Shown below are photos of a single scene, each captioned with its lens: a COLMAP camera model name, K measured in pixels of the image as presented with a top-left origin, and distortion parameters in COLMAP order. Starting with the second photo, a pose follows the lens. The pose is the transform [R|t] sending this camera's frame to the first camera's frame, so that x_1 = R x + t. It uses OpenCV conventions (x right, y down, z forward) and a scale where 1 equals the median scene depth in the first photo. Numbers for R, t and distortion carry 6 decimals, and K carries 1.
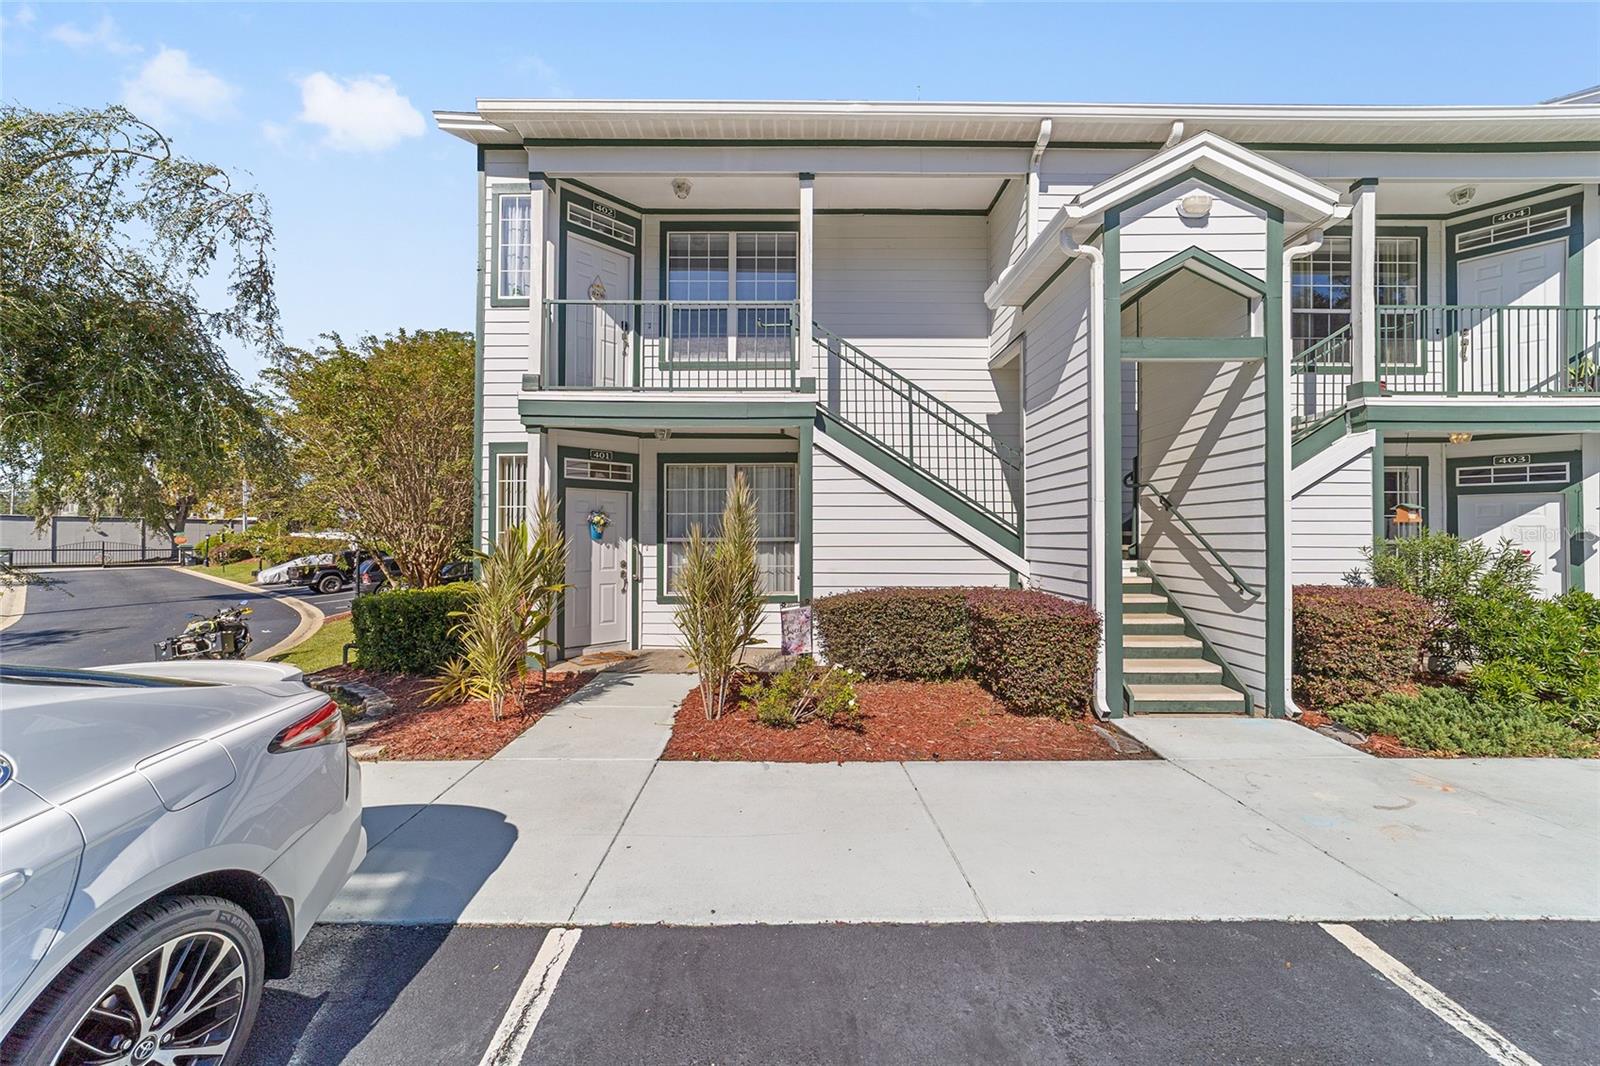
lens RADIAL K [[610.7, 0, 798.9], [0, 610.7, 527.8], [0, 0, 1]] dist [-0.018473, 0.008978]
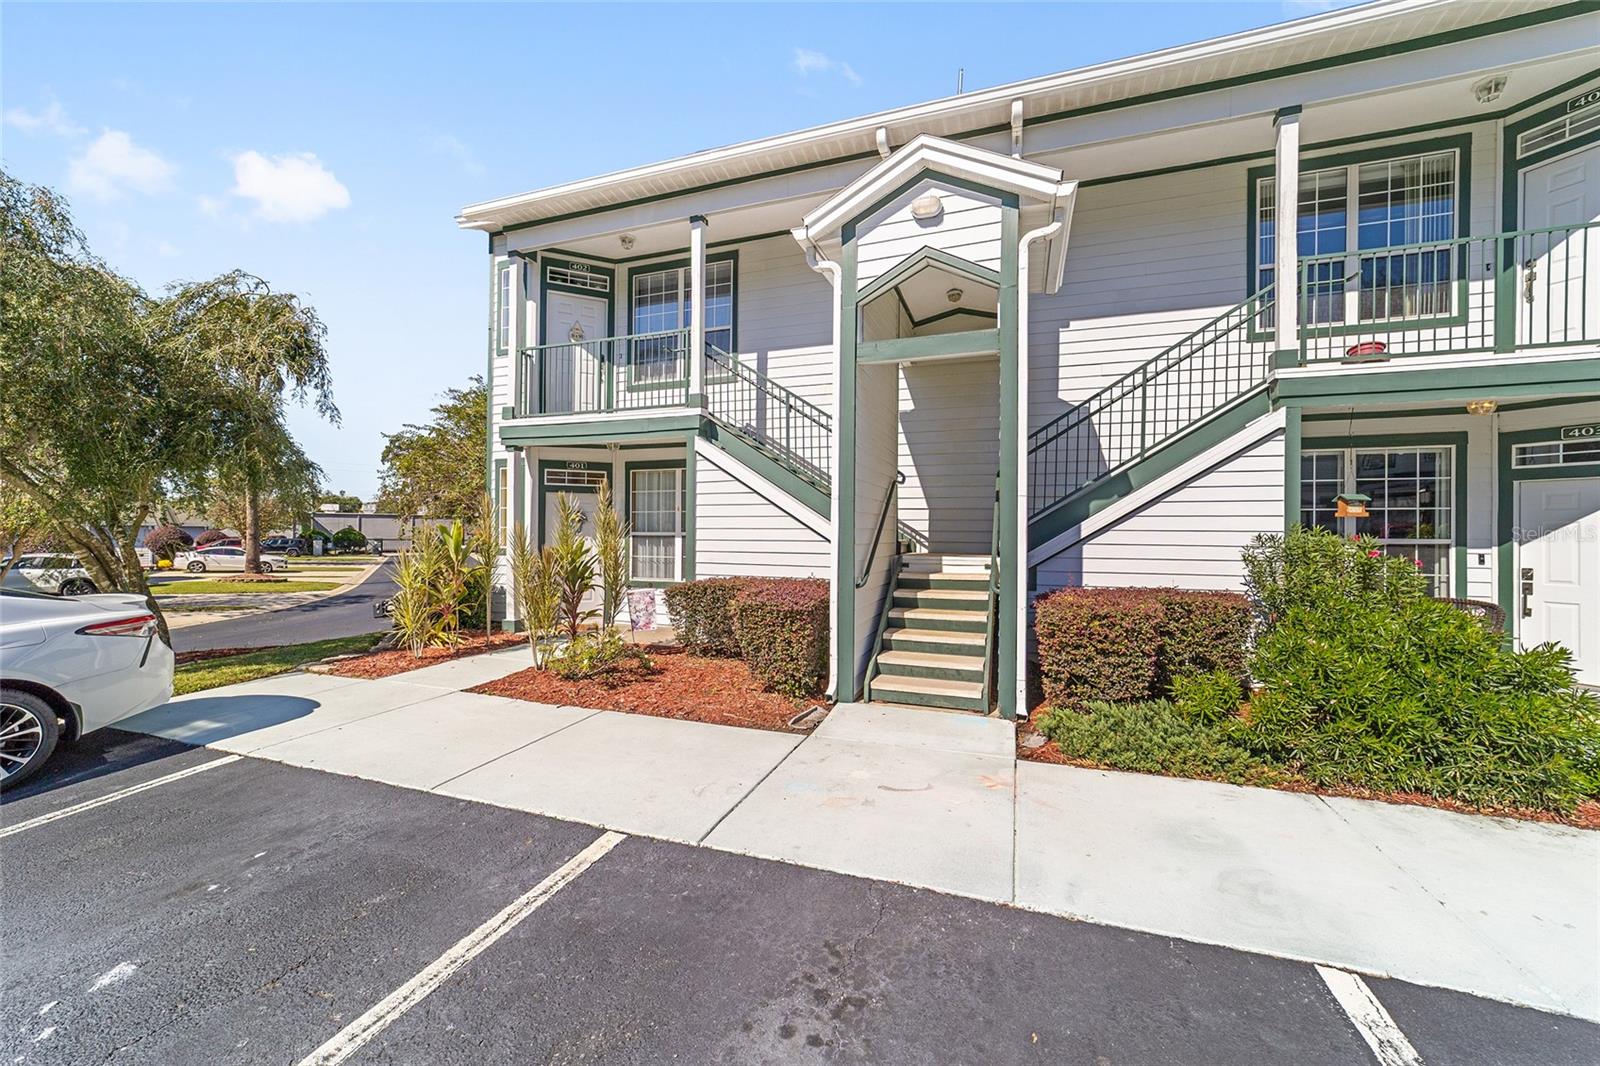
lens RADIAL K [[614.5, 0, 797.7], [0, 614.5, 529.3], [0, 0, 1]] dist [-0.019715, 0.008858]
pose [[0.940362, 0.002782, -0.340165, 0.588792], [0.000609, 0.999951, 0.009863, -0.000943], [0.340176, -0.009482, 0.940314, -0.029440]]
